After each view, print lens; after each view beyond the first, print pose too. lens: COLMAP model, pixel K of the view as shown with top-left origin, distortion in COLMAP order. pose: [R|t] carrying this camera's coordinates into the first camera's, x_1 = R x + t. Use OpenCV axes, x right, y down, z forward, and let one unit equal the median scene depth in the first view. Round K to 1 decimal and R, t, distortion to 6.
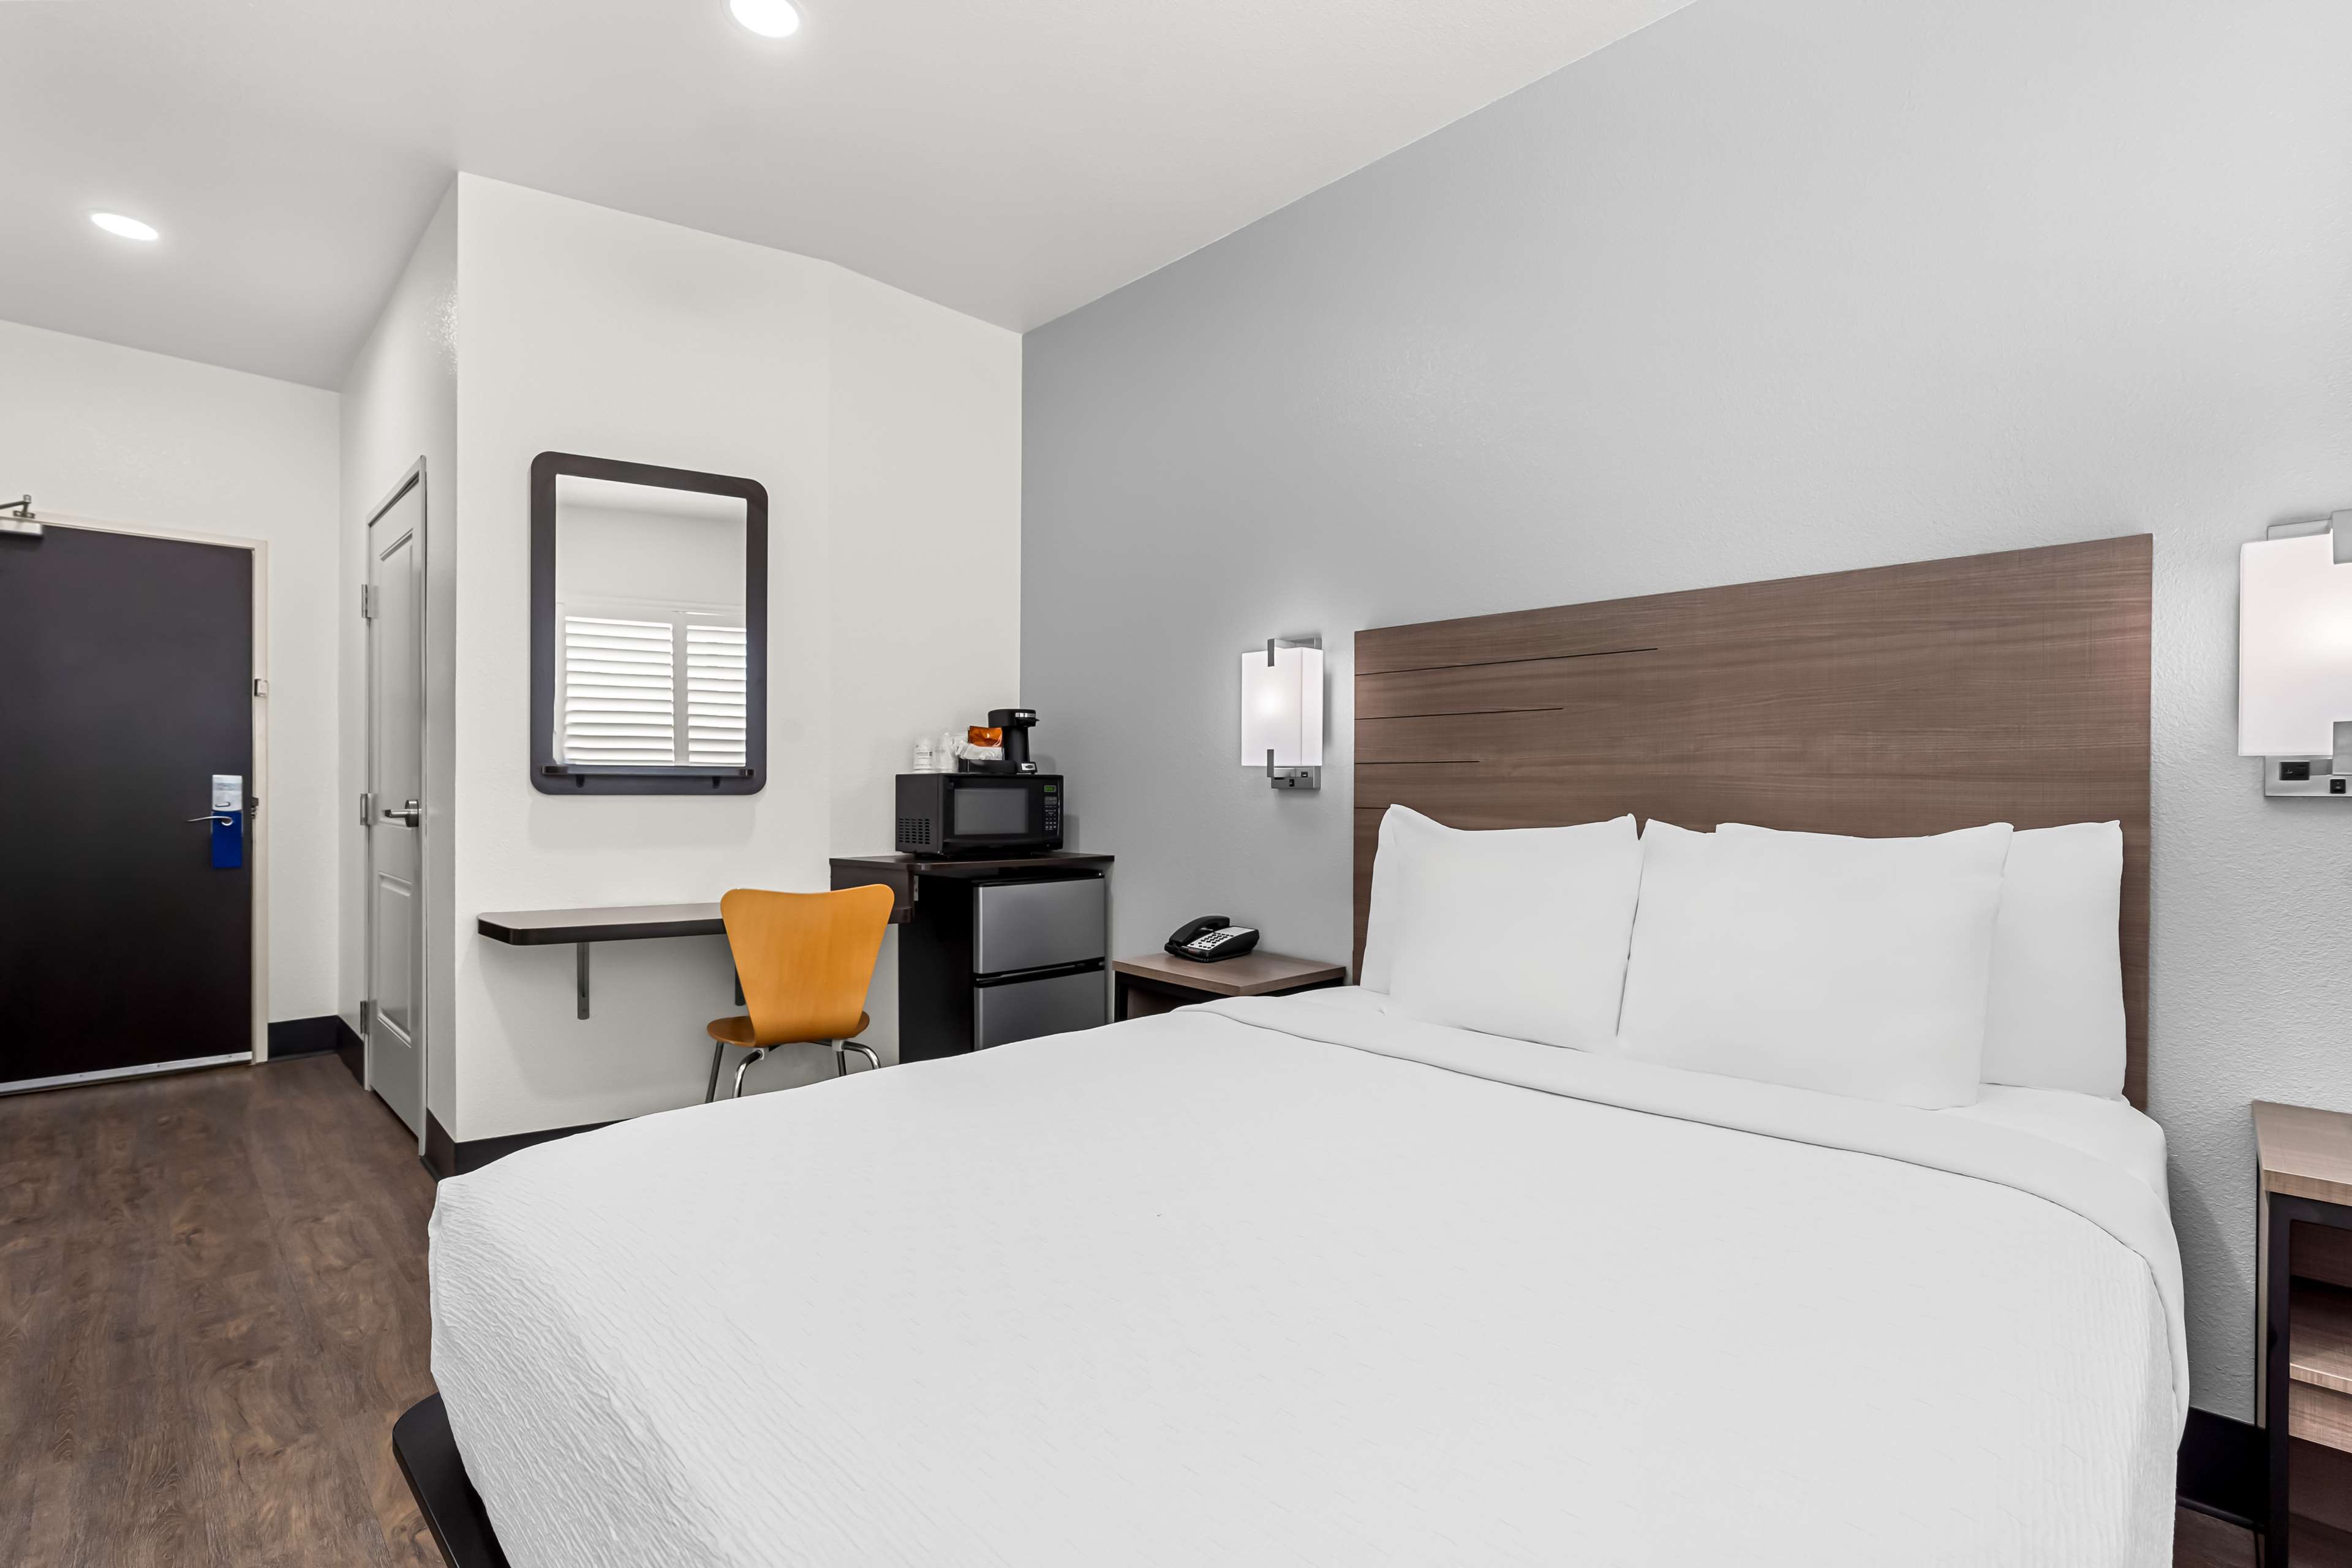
lens RADIAL K [[1048.3, 0, 1188.2], [0, 1048.3, 787.8], [0, 0, 1]] dist [-0.008609, 0.000153]
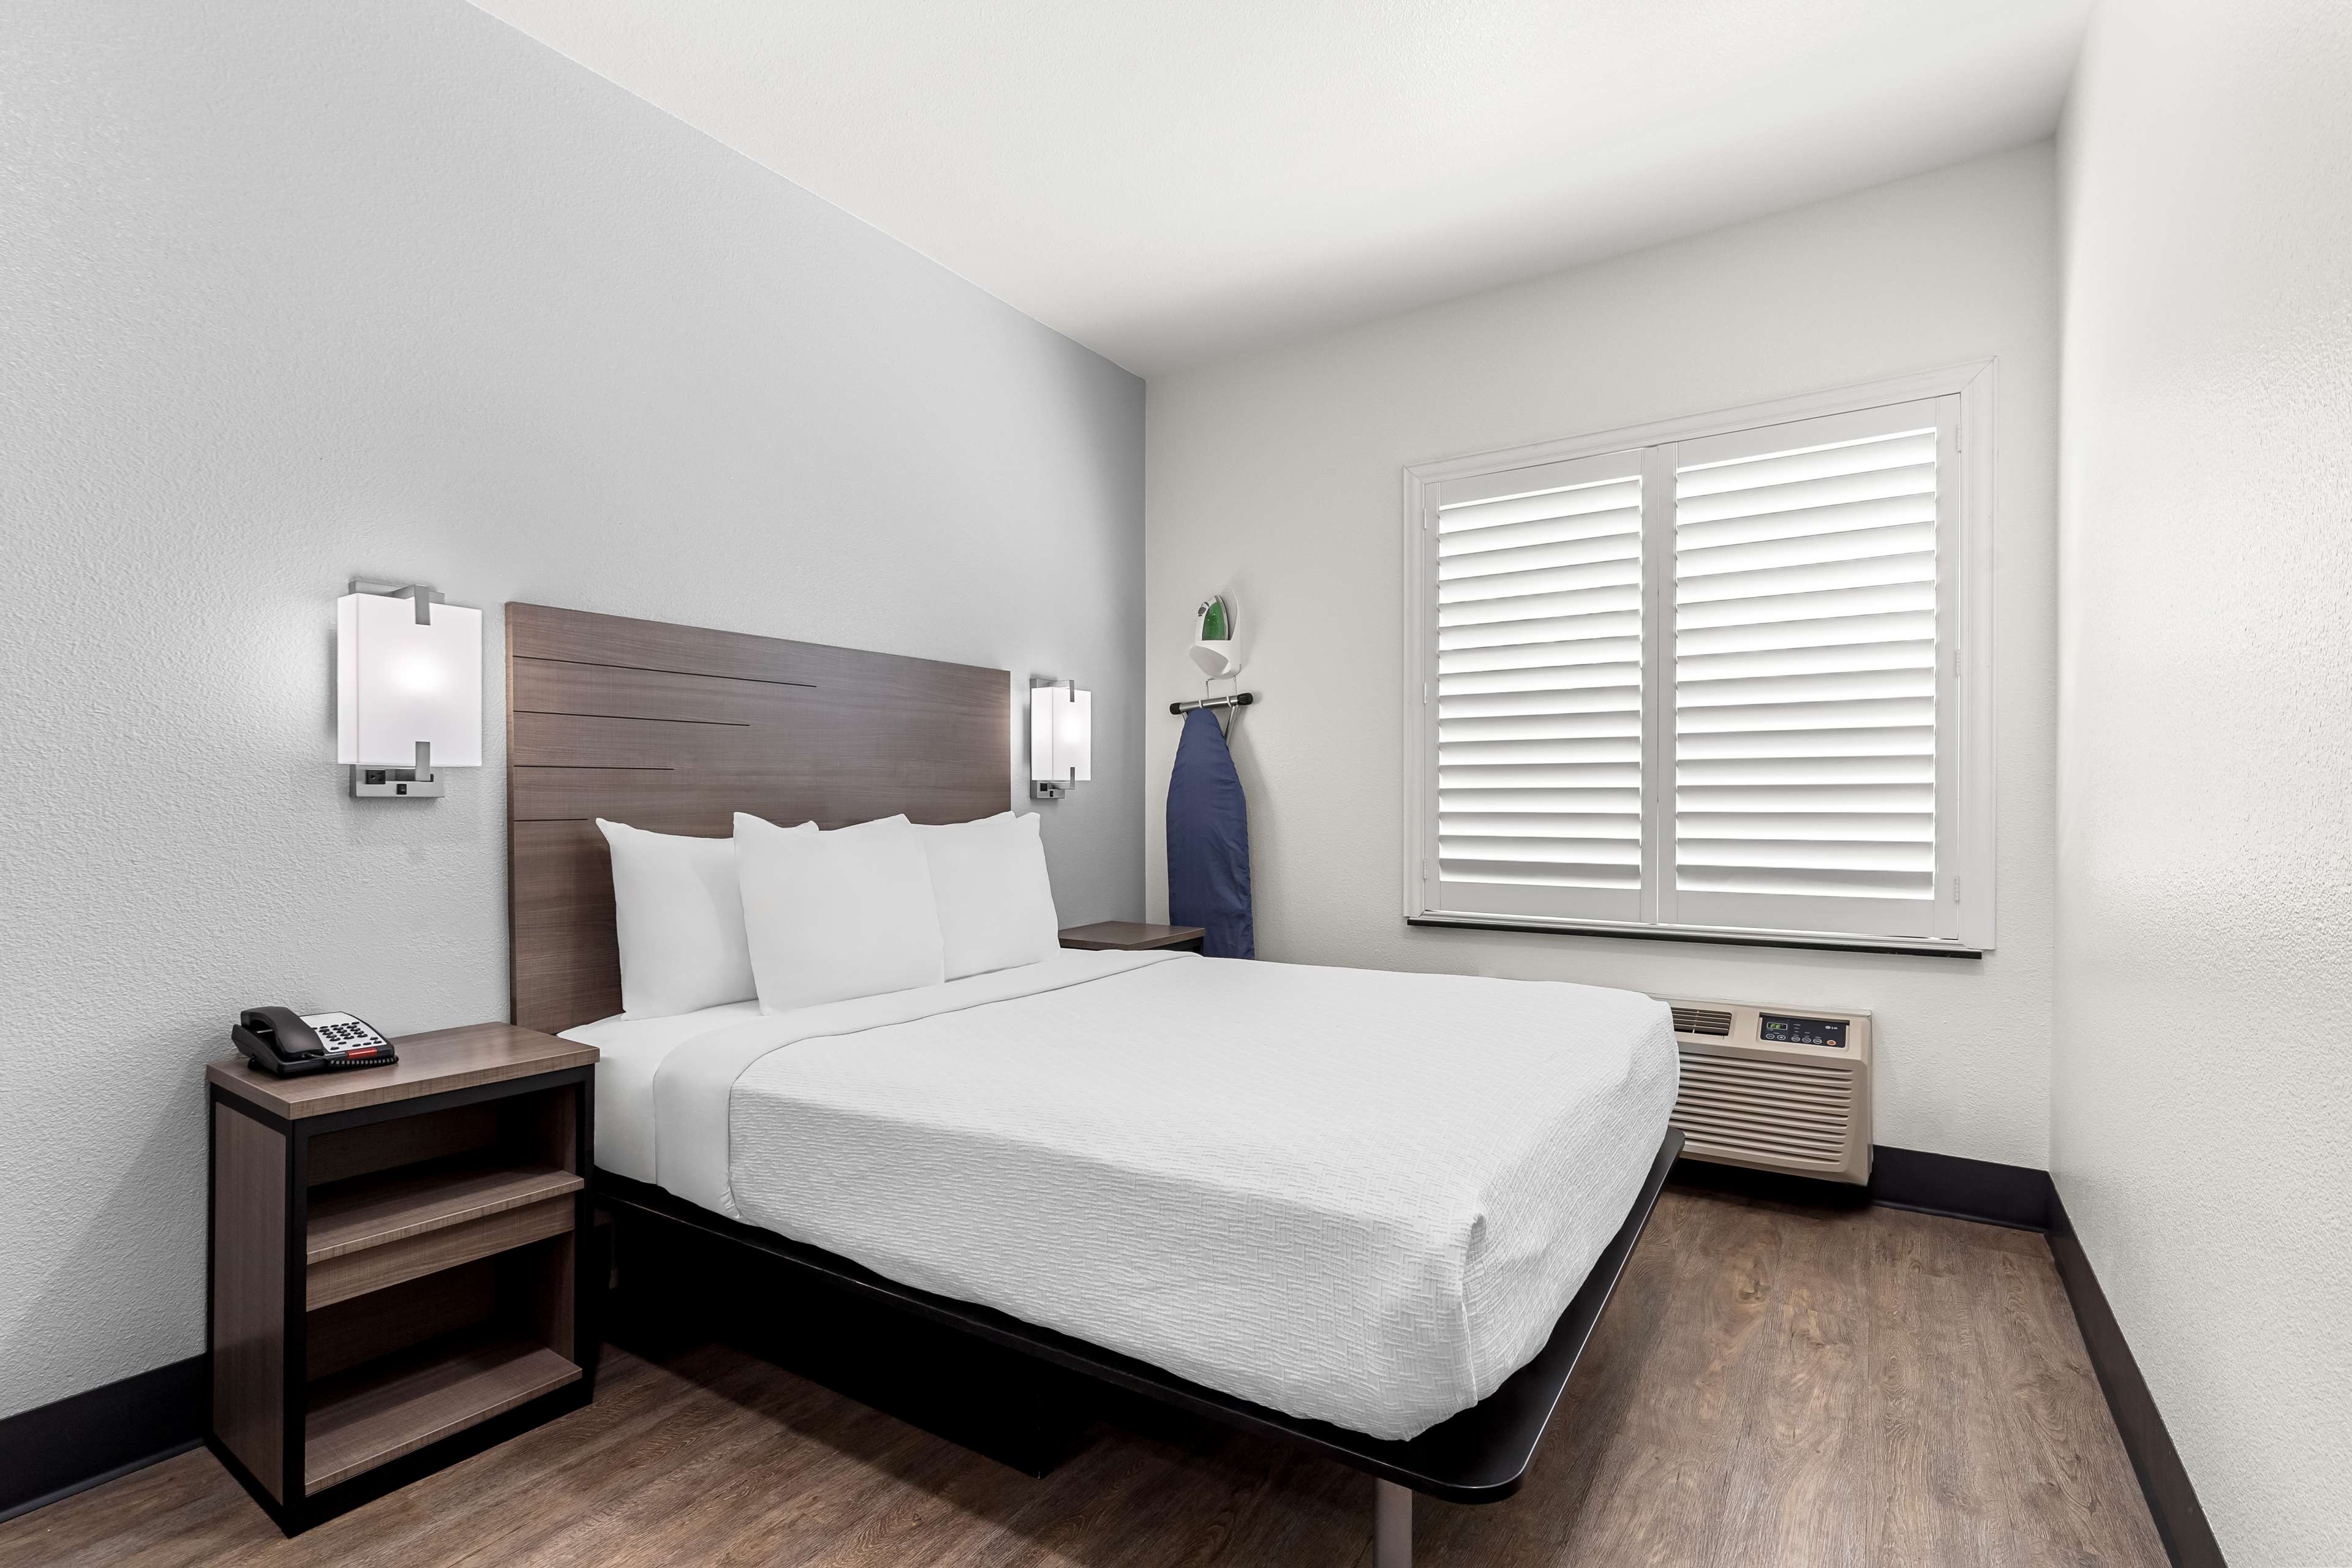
lens RADIAL K [[1053.6, 0, 1185.8], [0, 1053.6, 776.9], [0, 0, 1]] dist [-0.012051, 0.003844]
pose [[-0.194650, 0.012036, 0.980799, -0.635545], [-0.001653, 0.999919, -0.012598, -0.004440], [-0.980871, -0.004074, -0.194615, 0.563463]]
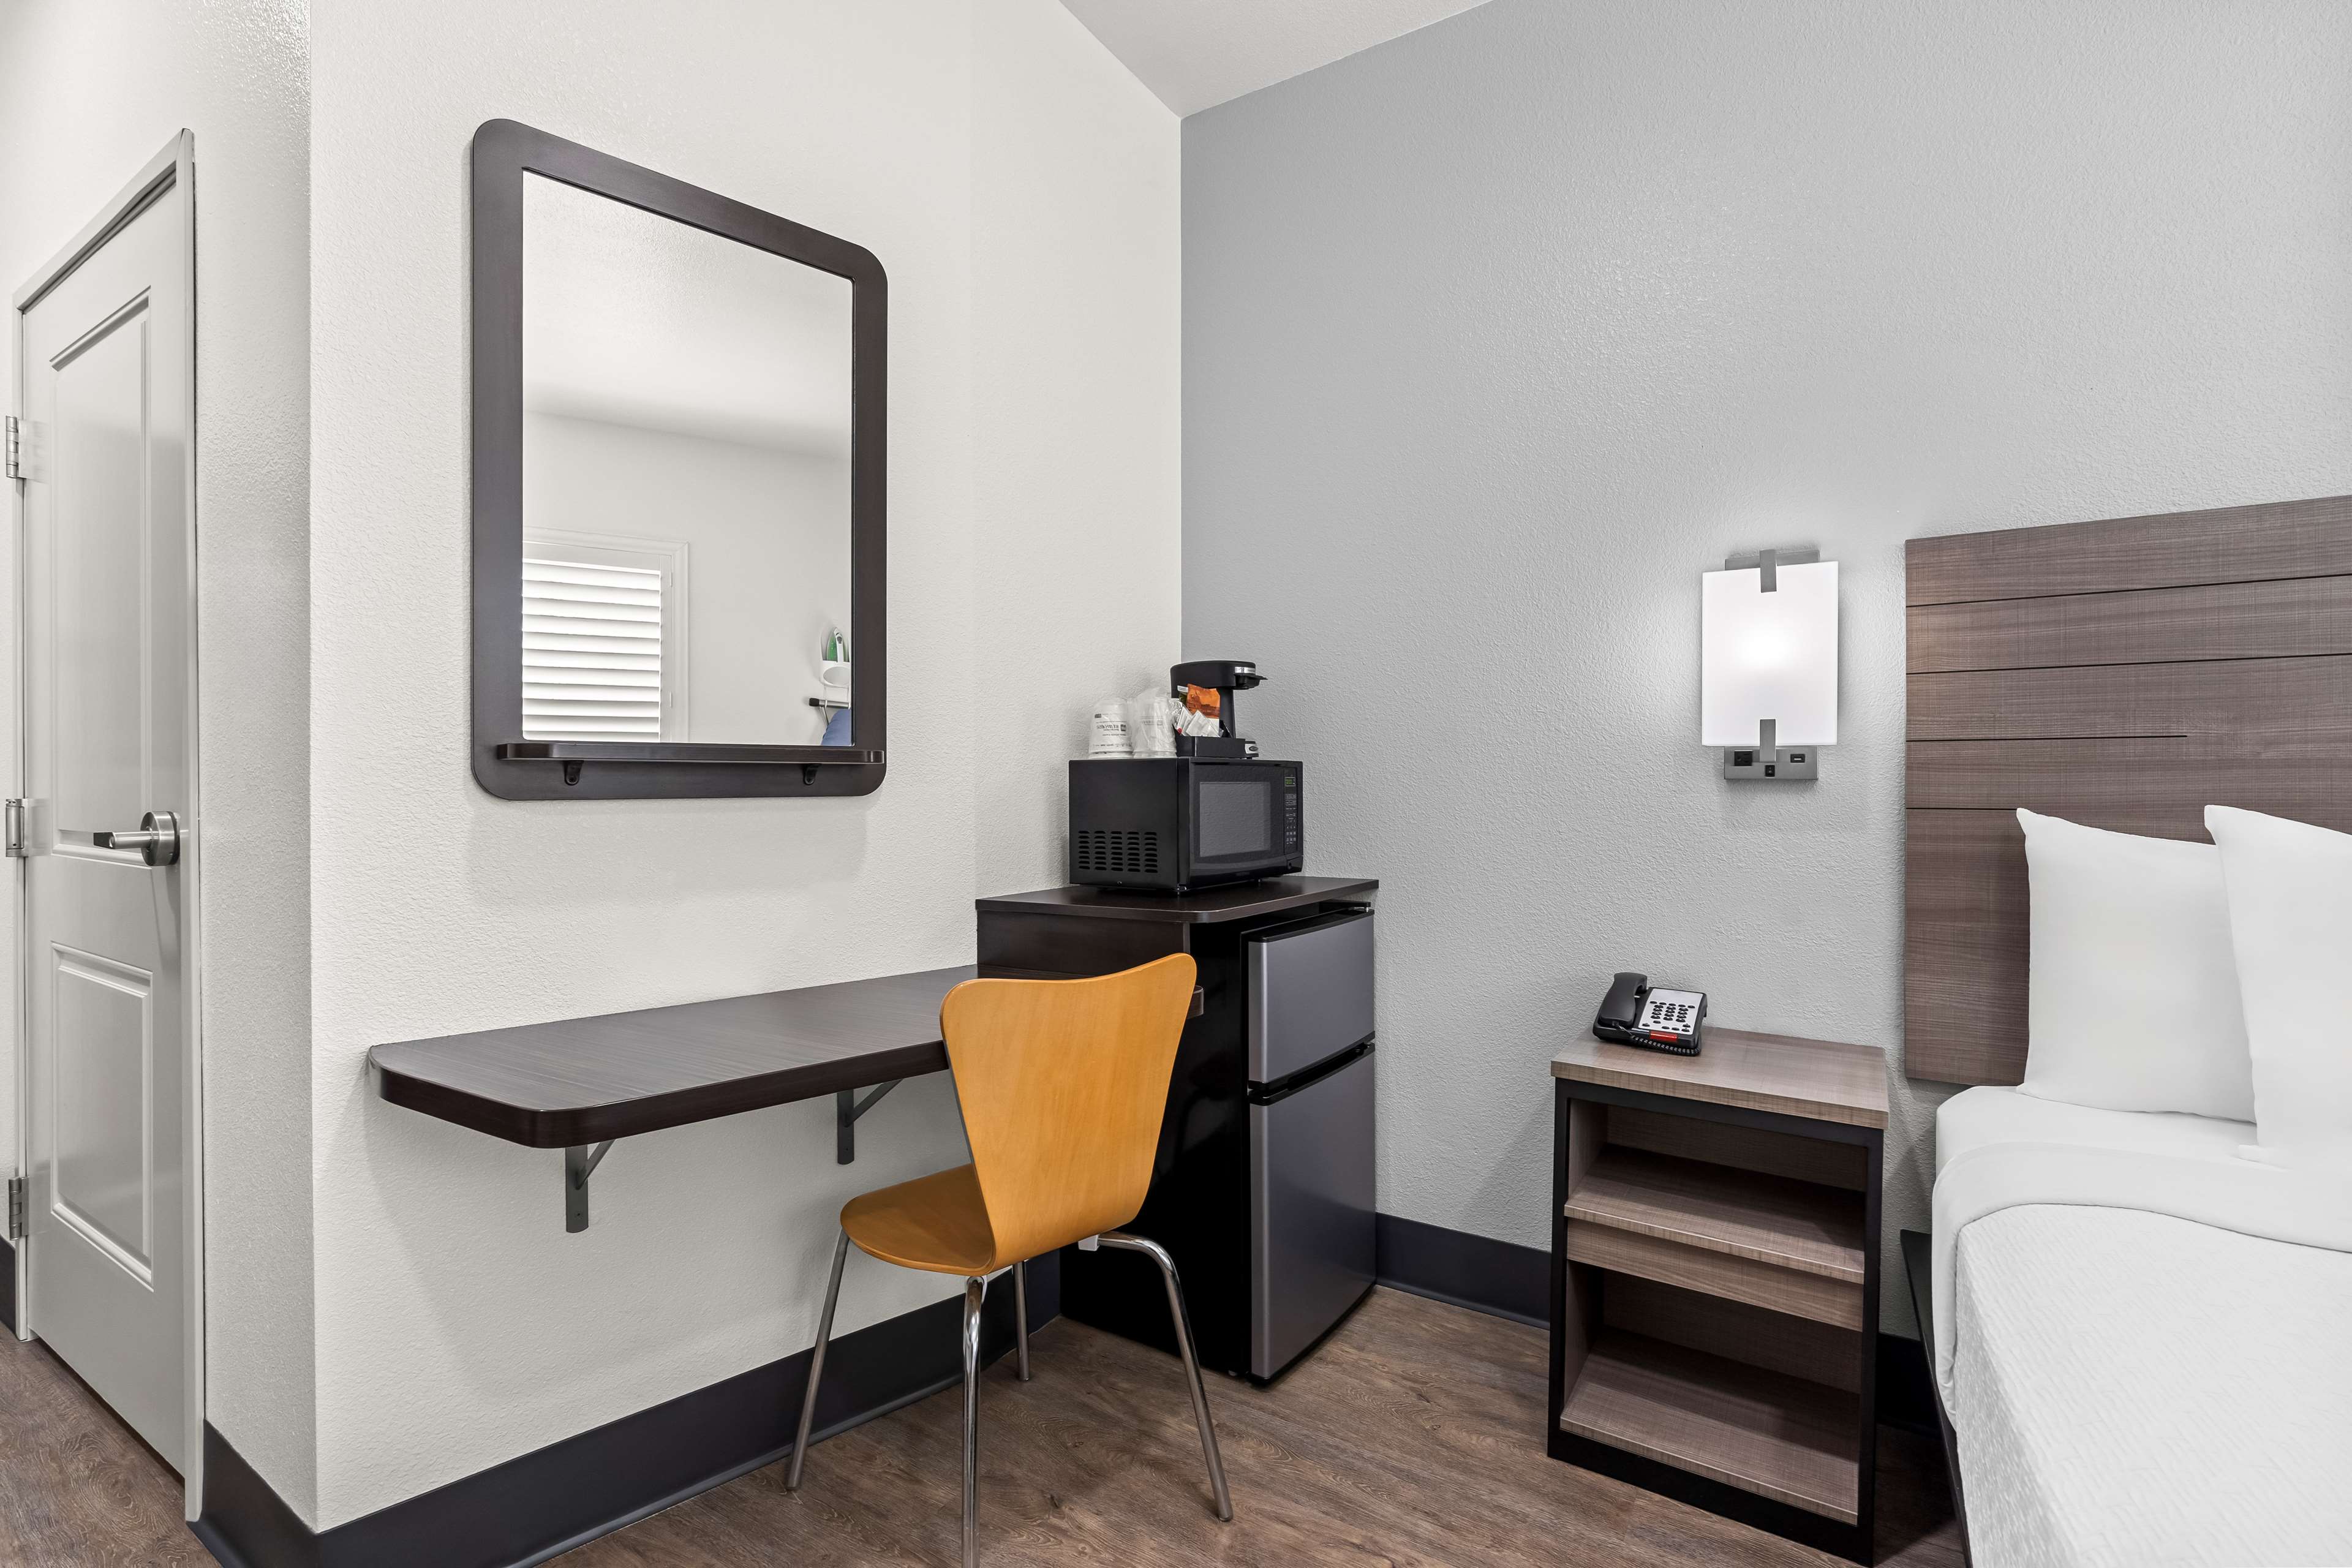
lens RADIAL K [[1053.6, 0, 1185.8], [0, 1053.6, 776.9], [0, 0, 1]] dist [-0.012051, 0.003844]
pose [[0.975910, -0.005999, 0.218092, -0.370231], [0.005953, 0.999982, 0.000871, -0.003230], [-0.218094, 0.000448, 0.975928, 0.396623]]
